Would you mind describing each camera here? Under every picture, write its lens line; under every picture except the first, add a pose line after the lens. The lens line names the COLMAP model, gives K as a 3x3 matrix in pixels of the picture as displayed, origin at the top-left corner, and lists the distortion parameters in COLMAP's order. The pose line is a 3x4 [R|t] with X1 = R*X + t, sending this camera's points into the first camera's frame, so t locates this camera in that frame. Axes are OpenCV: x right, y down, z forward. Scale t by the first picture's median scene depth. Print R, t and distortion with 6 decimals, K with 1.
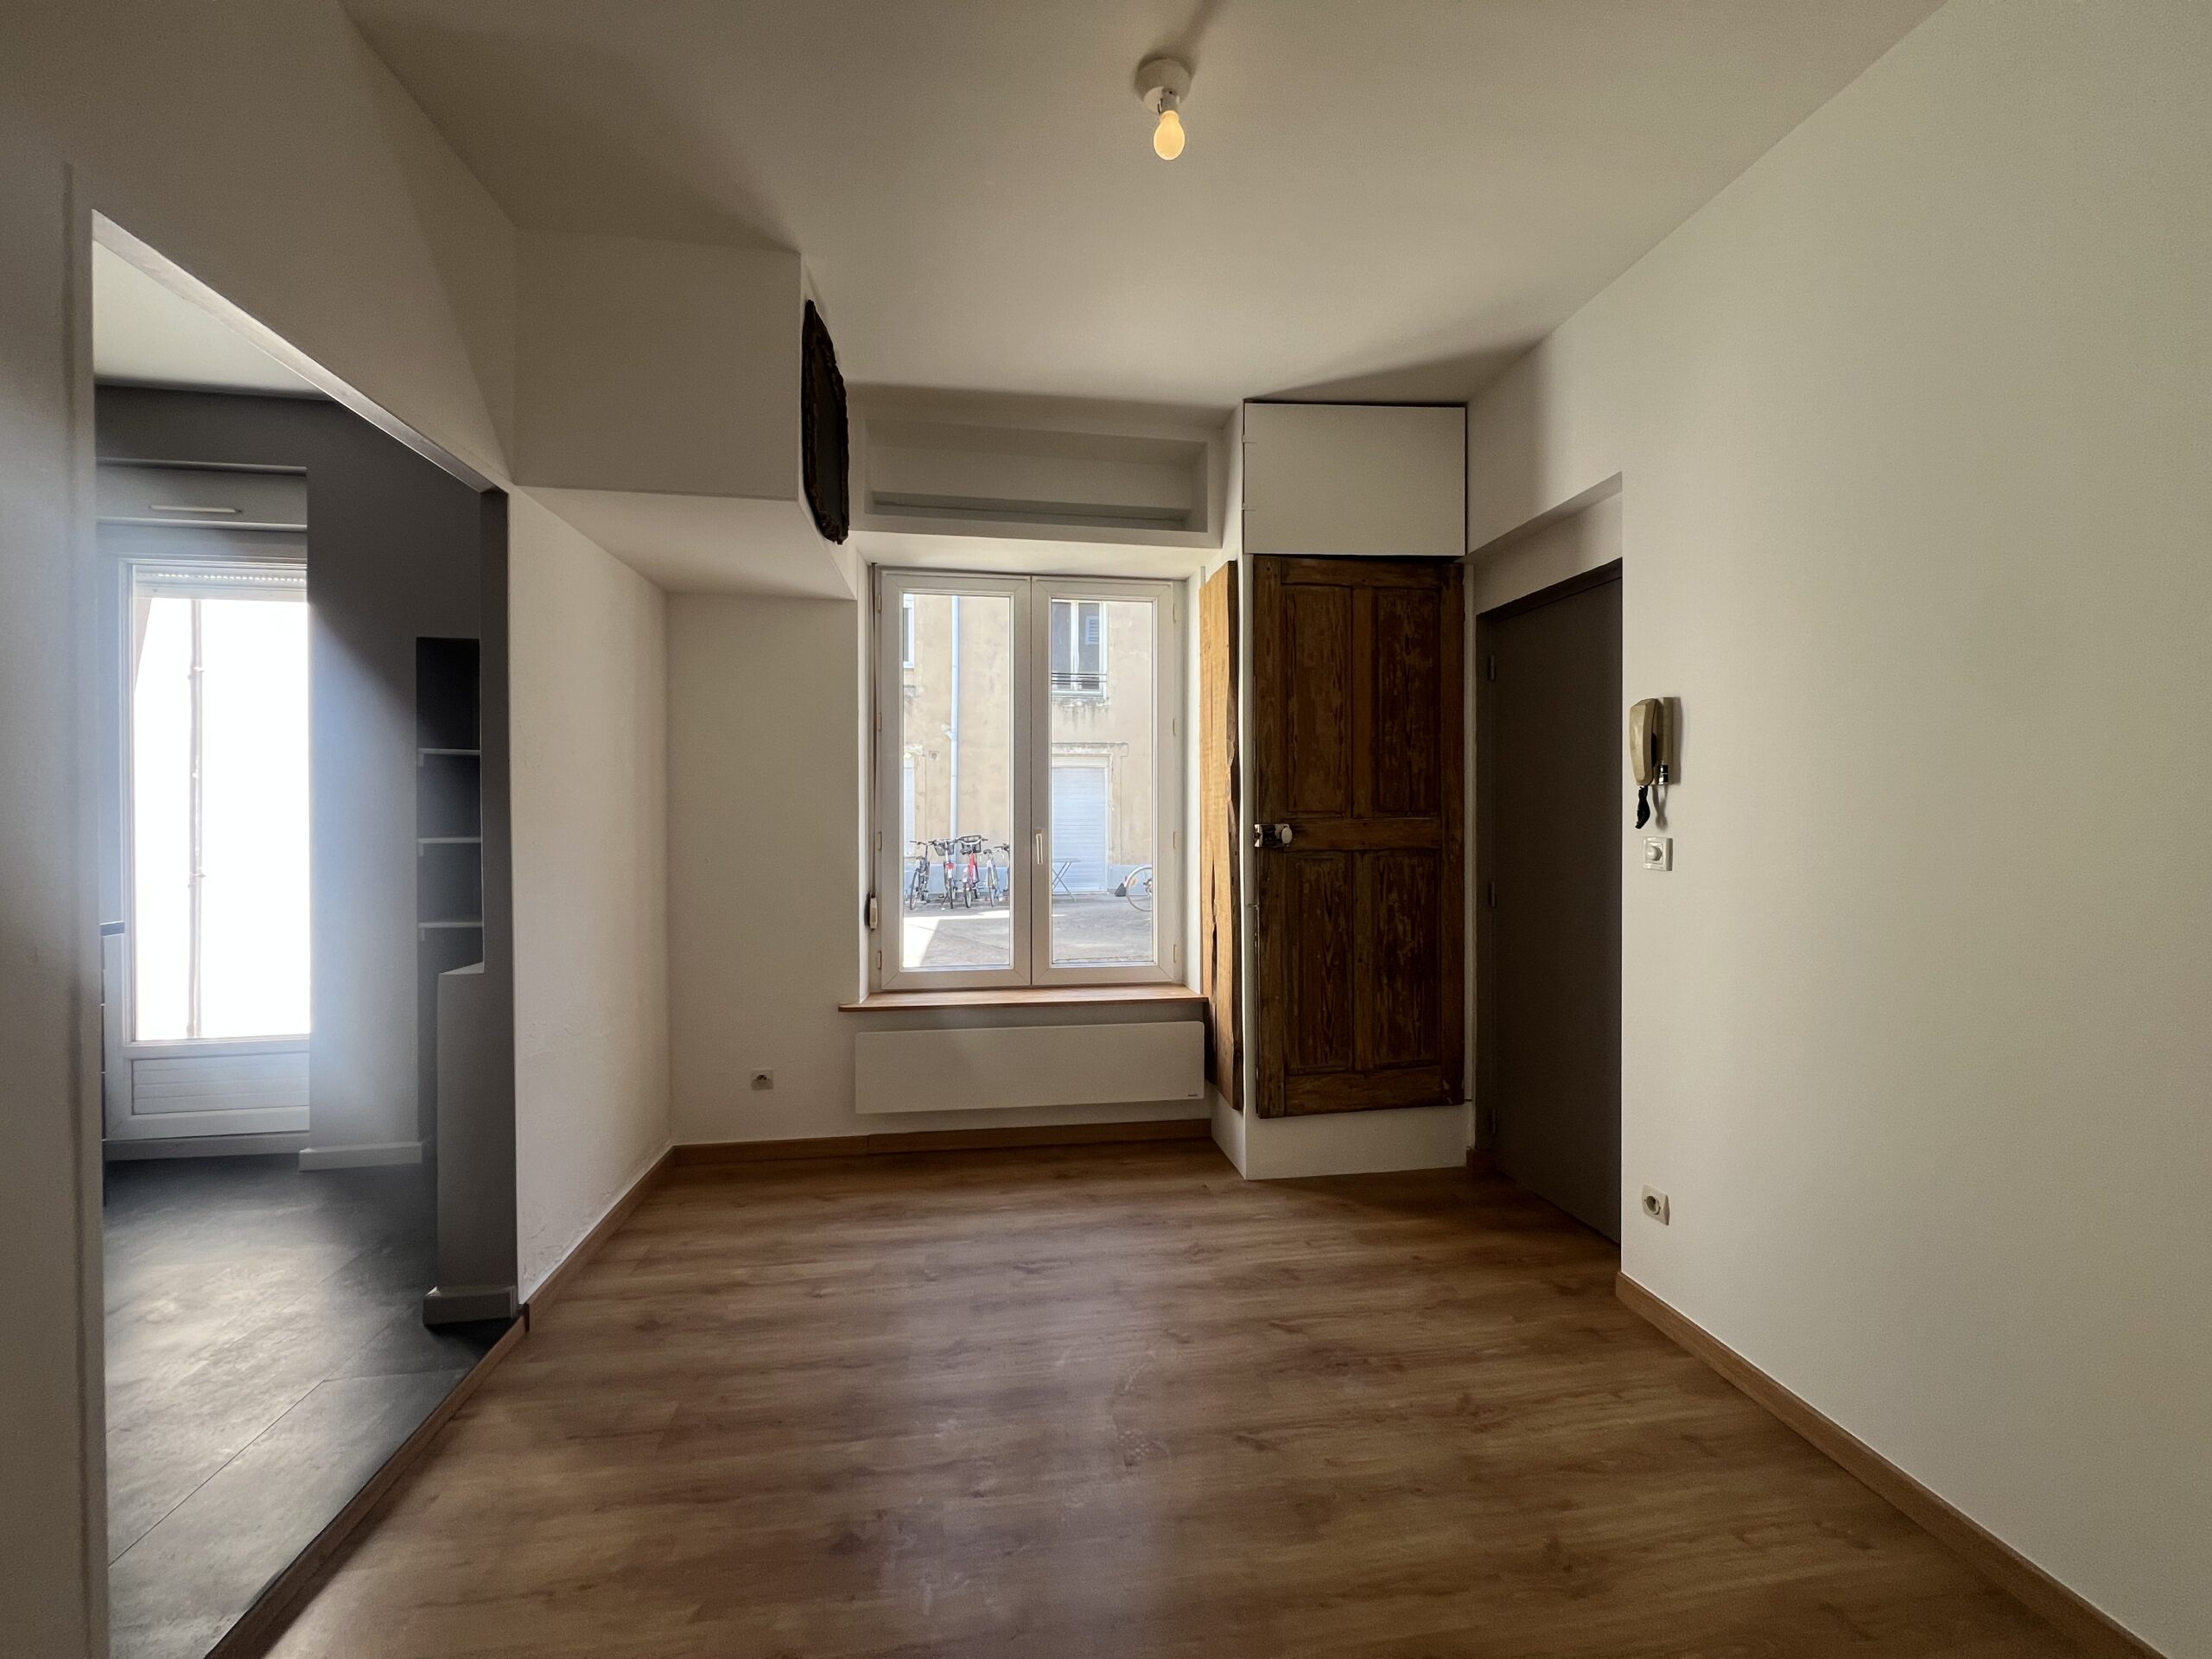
lens RADIAL K [[889.2, 0, 1098.0], [0, 889.2, 825.6], [0, 0, 1]] dist [-0.000583, -0.000443]
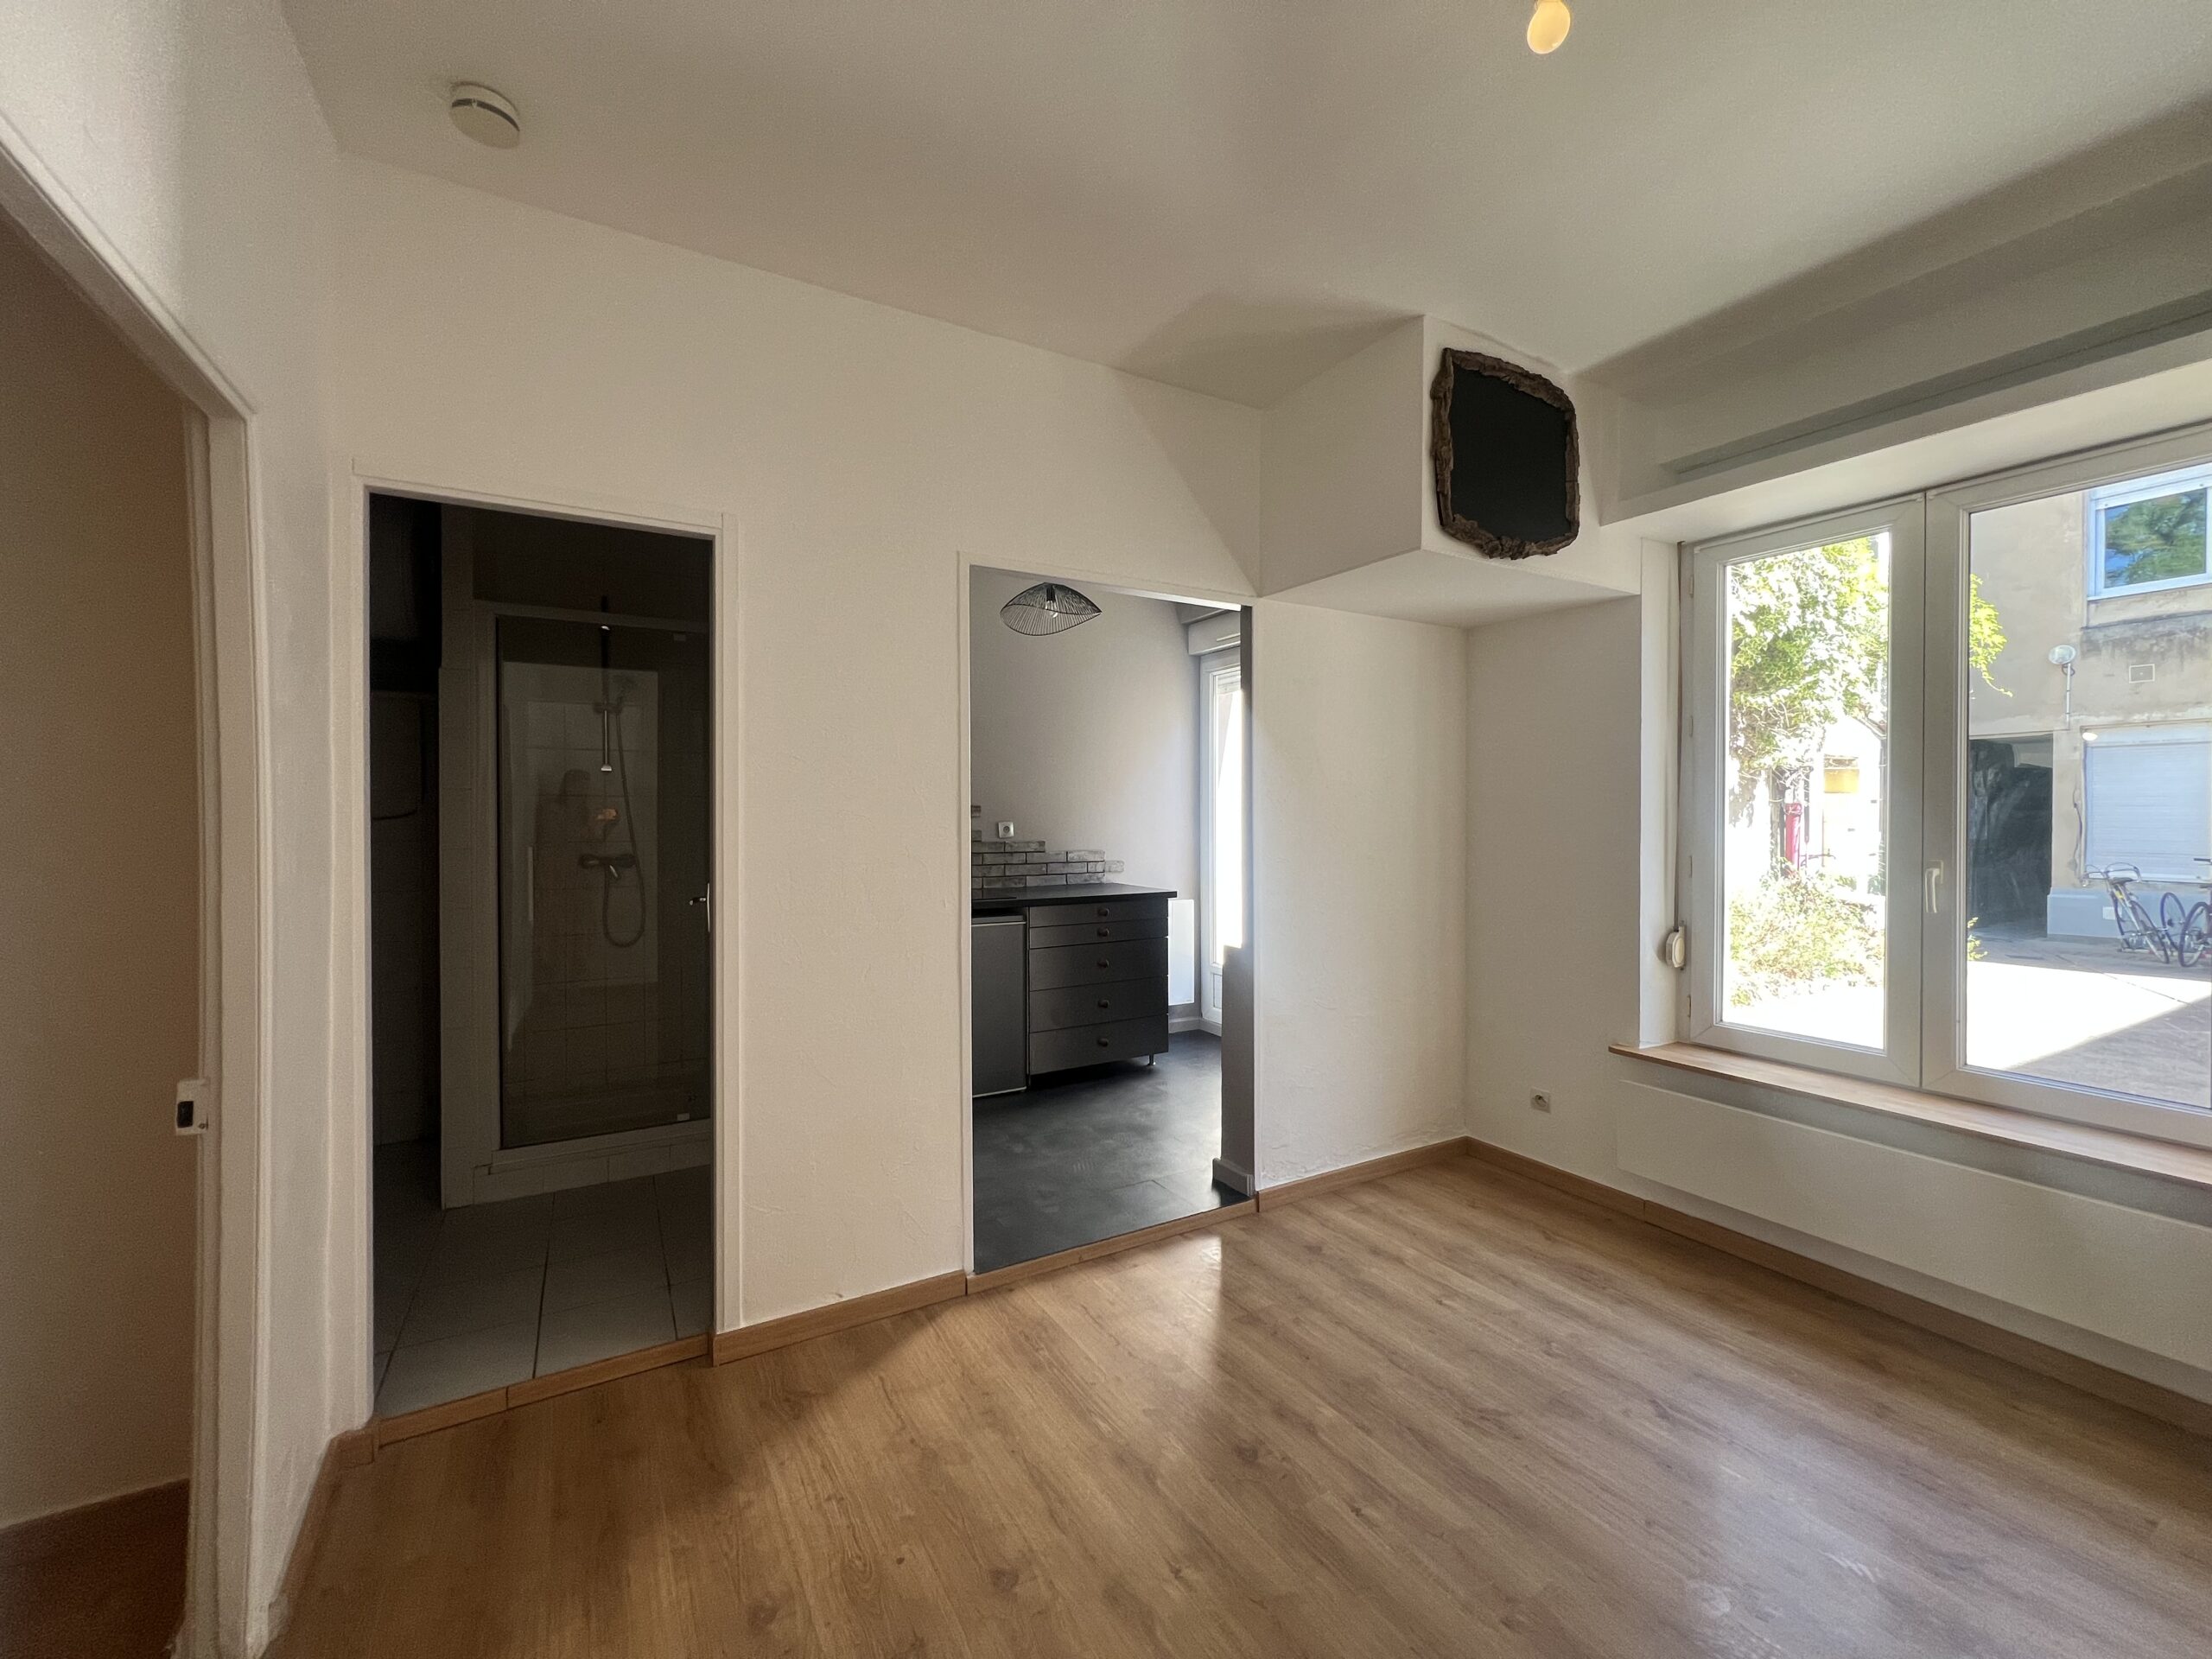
lens RADIAL K [[889.2, 0, 1091.4], [0, 889.2, 820.3], [0, 0, 1]] dist [-0.000583, -0.000443]
pose [[0.369665, 0.006783, -0.929140, 0.432159], [-0.006819, 0.999966, 0.004587, -0.034184], [0.929140, 0.004641, 0.369699, 0.198845]]
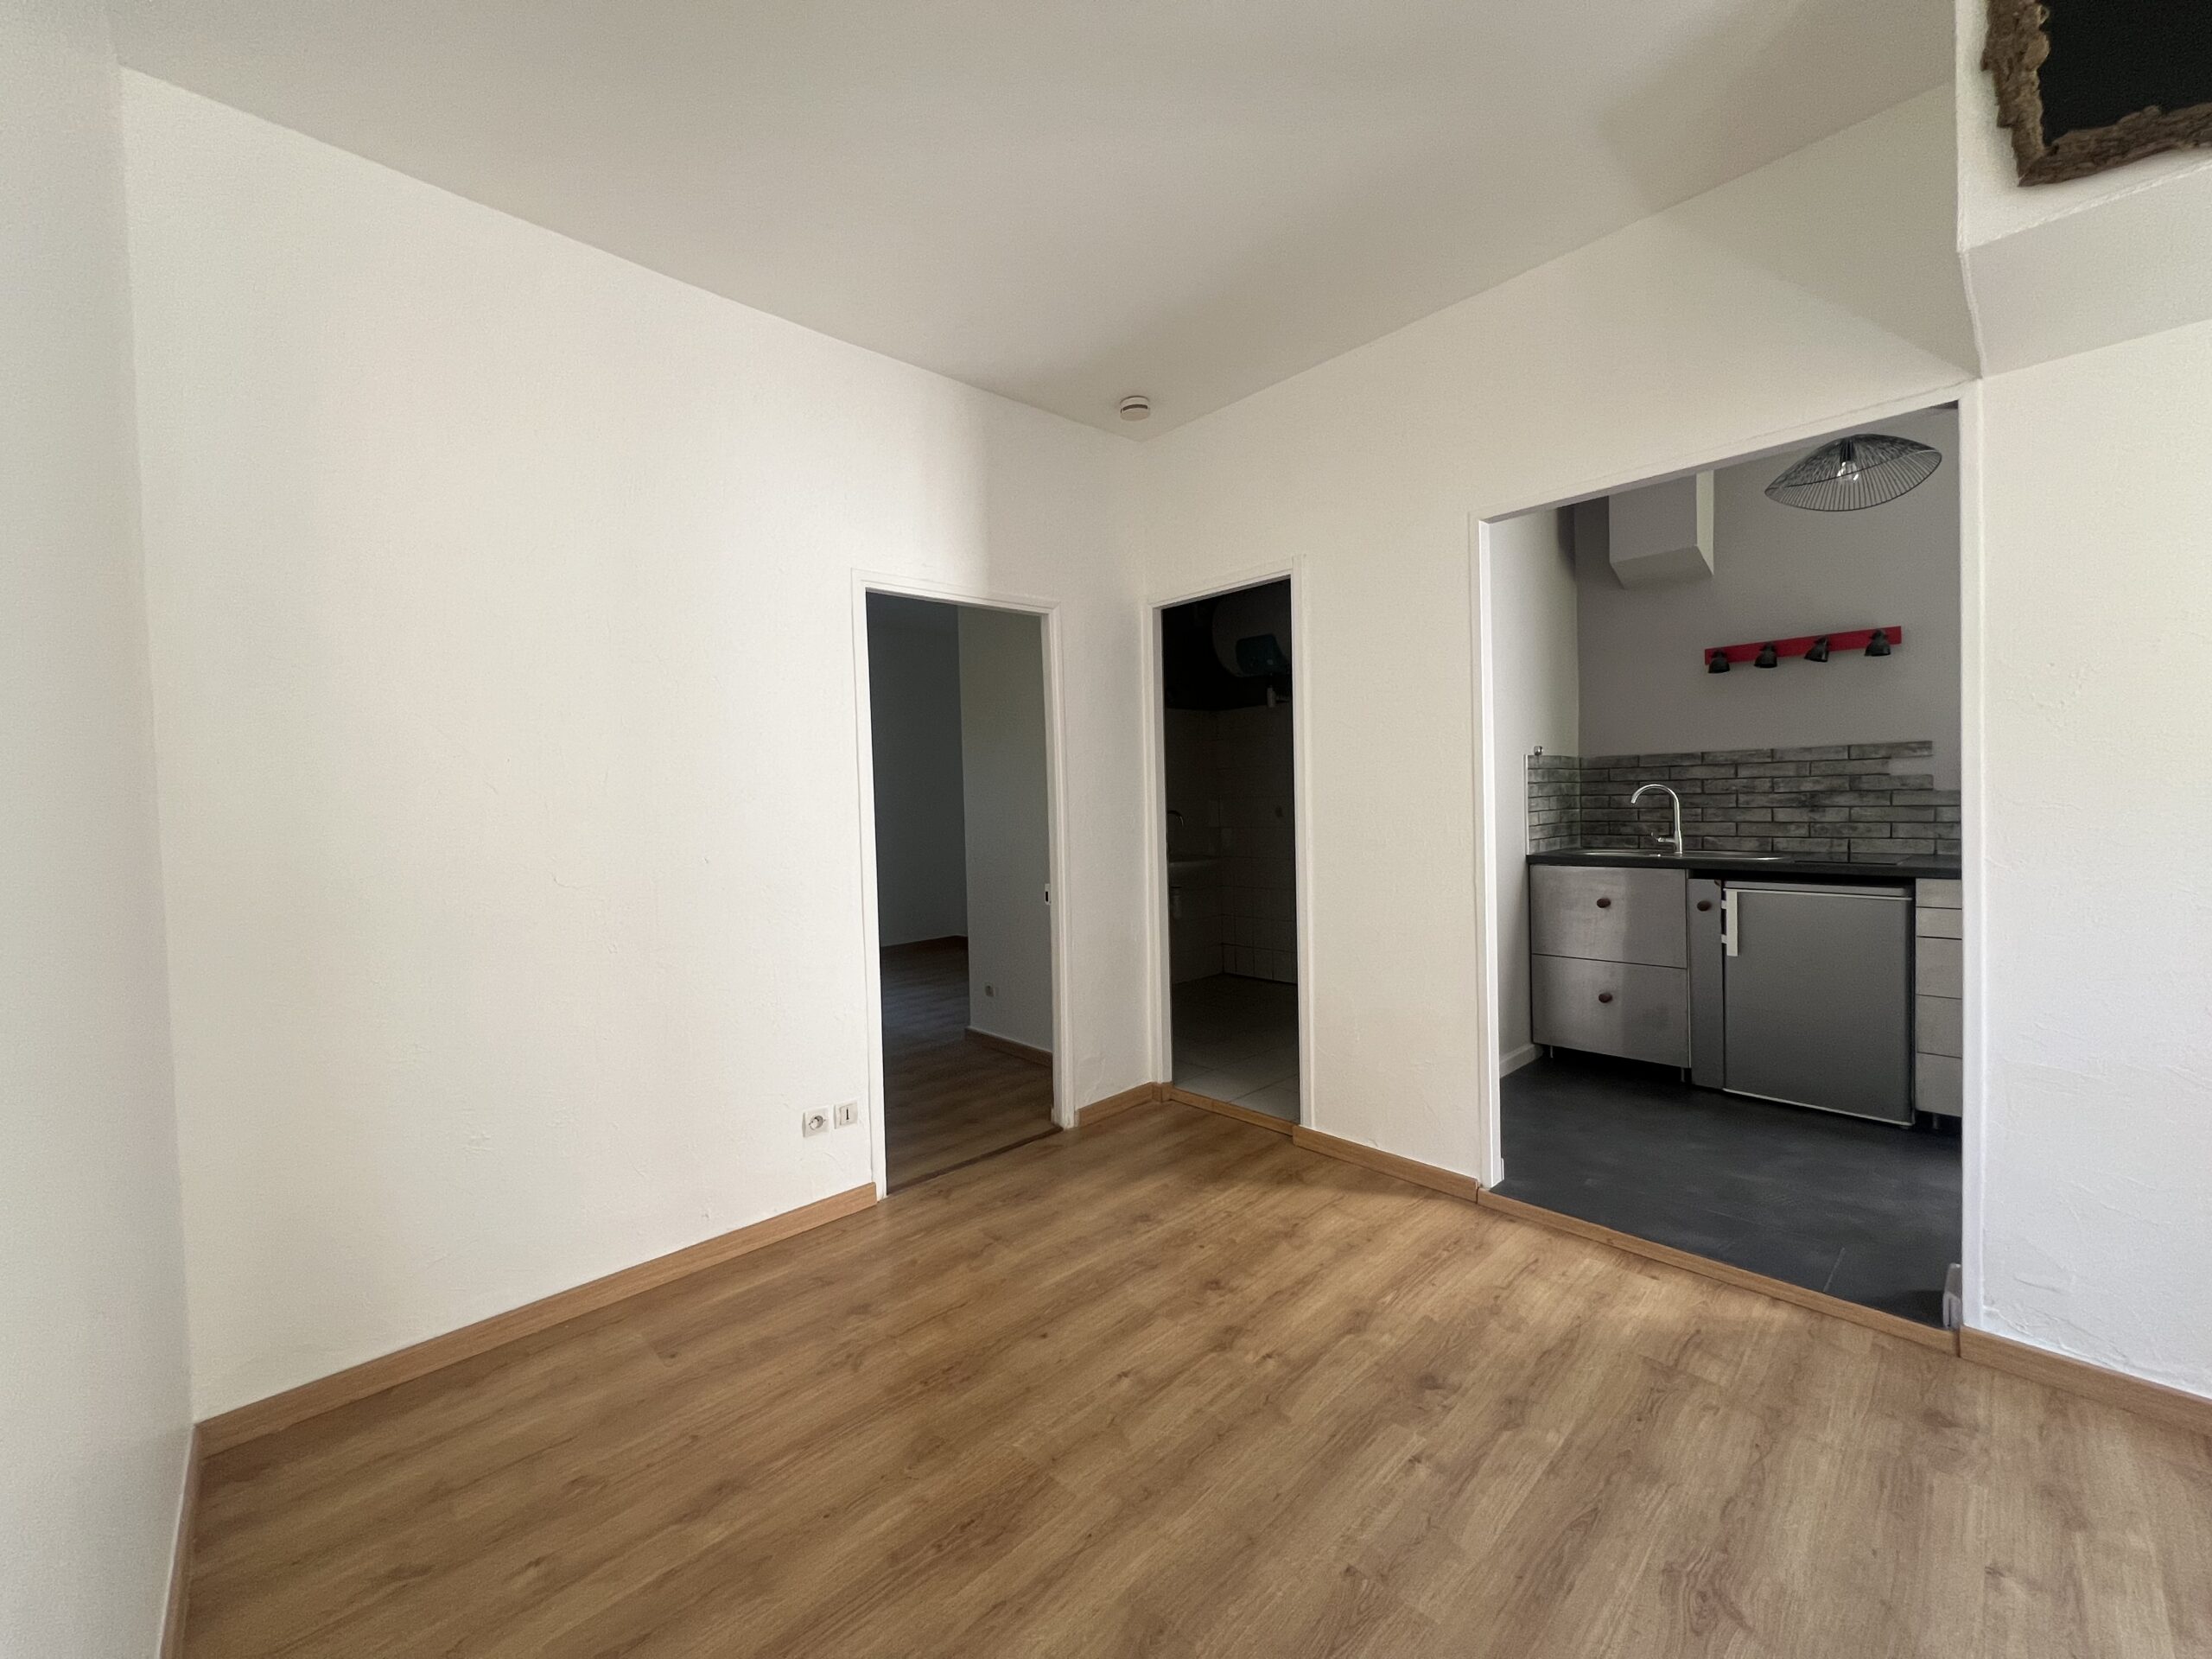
lens RADIAL K [[889.2, 0, 1099.6], [0, 889.2, 818.9], [0, 0, 1]] dist [-0.000583, -0.000443]
pose [[-0.822190, 0.037042, -0.568007, 0.430586], [0.025936, 0.999282, 0.027625, -0.007324], [0.568622, 0.007981, -0.822560, 0.987892]]
